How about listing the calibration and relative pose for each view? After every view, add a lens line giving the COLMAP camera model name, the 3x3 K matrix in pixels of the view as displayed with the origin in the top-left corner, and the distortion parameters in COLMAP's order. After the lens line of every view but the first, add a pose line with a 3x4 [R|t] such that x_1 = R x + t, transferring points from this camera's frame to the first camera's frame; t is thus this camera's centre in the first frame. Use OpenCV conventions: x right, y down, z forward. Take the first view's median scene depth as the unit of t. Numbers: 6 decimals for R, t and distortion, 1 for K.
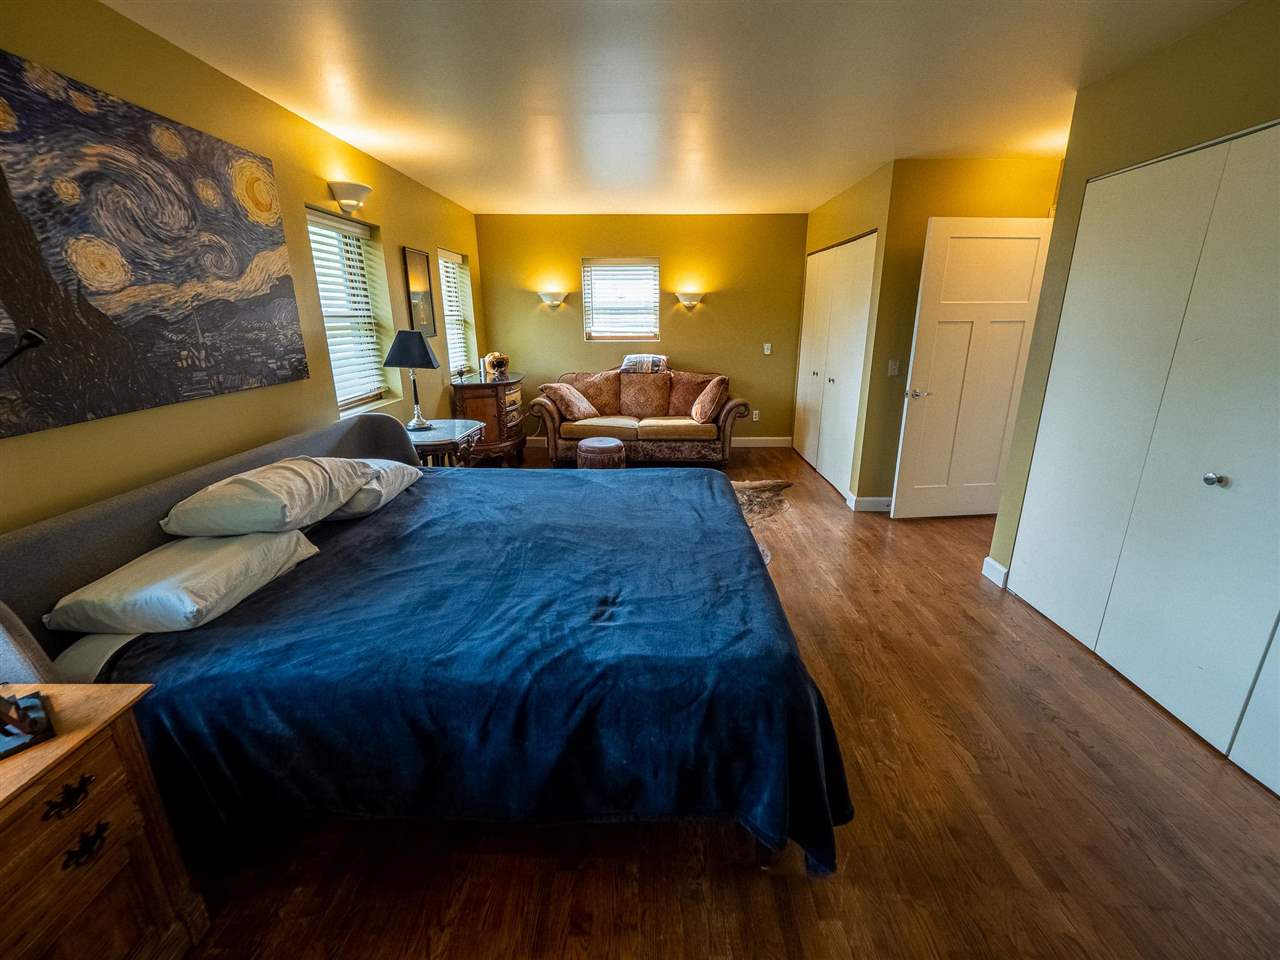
lens RADIAL K [[545.7, 0, 643.3], [0, 545.7, 478.0], [0, 0, 1]] dist [0.001344, 0.000137]
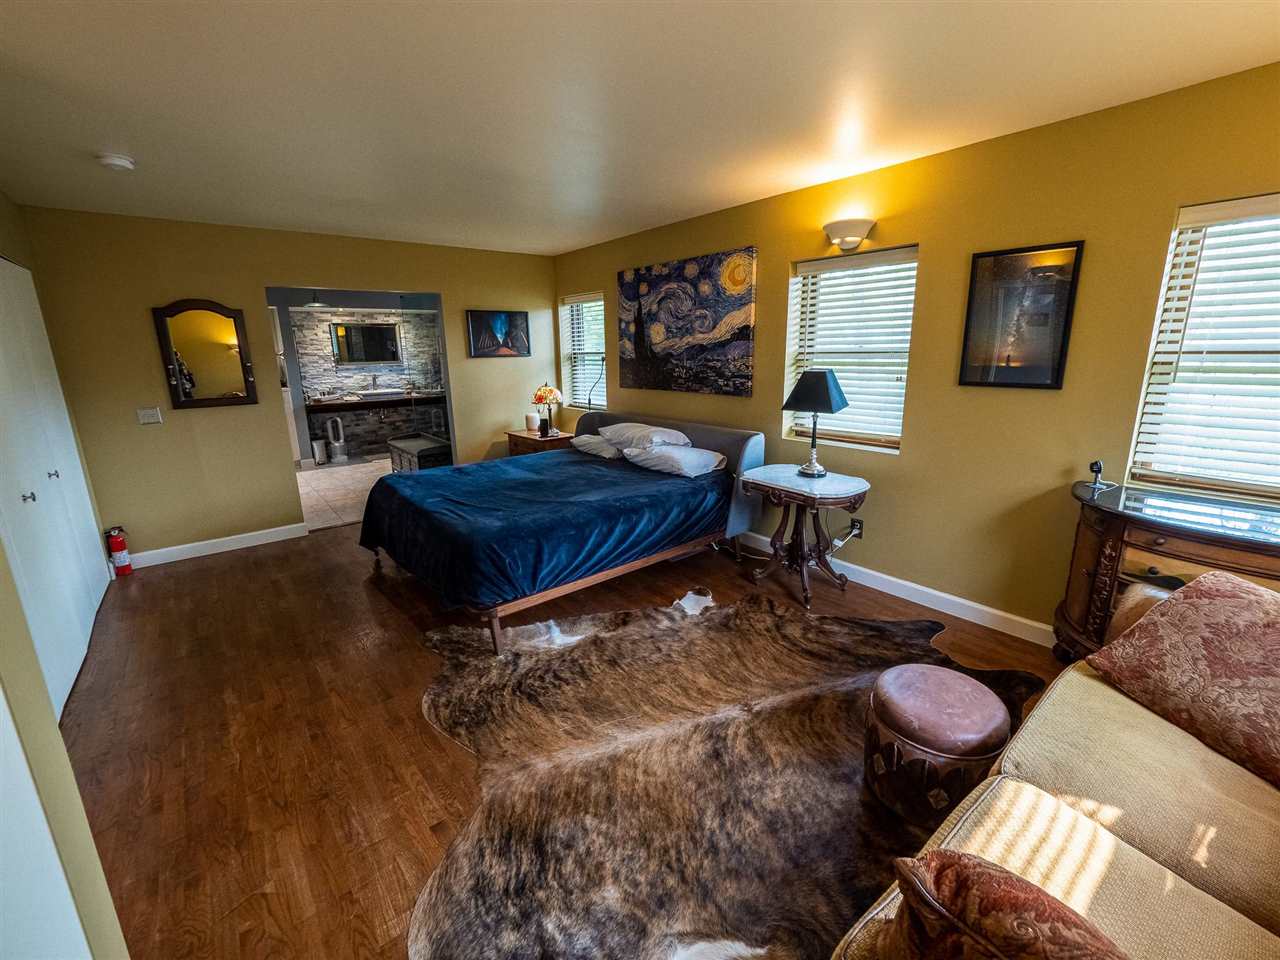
lens RADIAL K [[545.7, 0, 642.3], [0, 545.7, 479.1], [0, 0, 1]] dist [0.001344, 0.000137]
pose [[-0.769447, 0.172959, -0.614846, 0.622821], [-0.159930, 0.879798, 0.447635, -0.745270], [0.618363, 0.442764, -0.649297, 2.361239]]
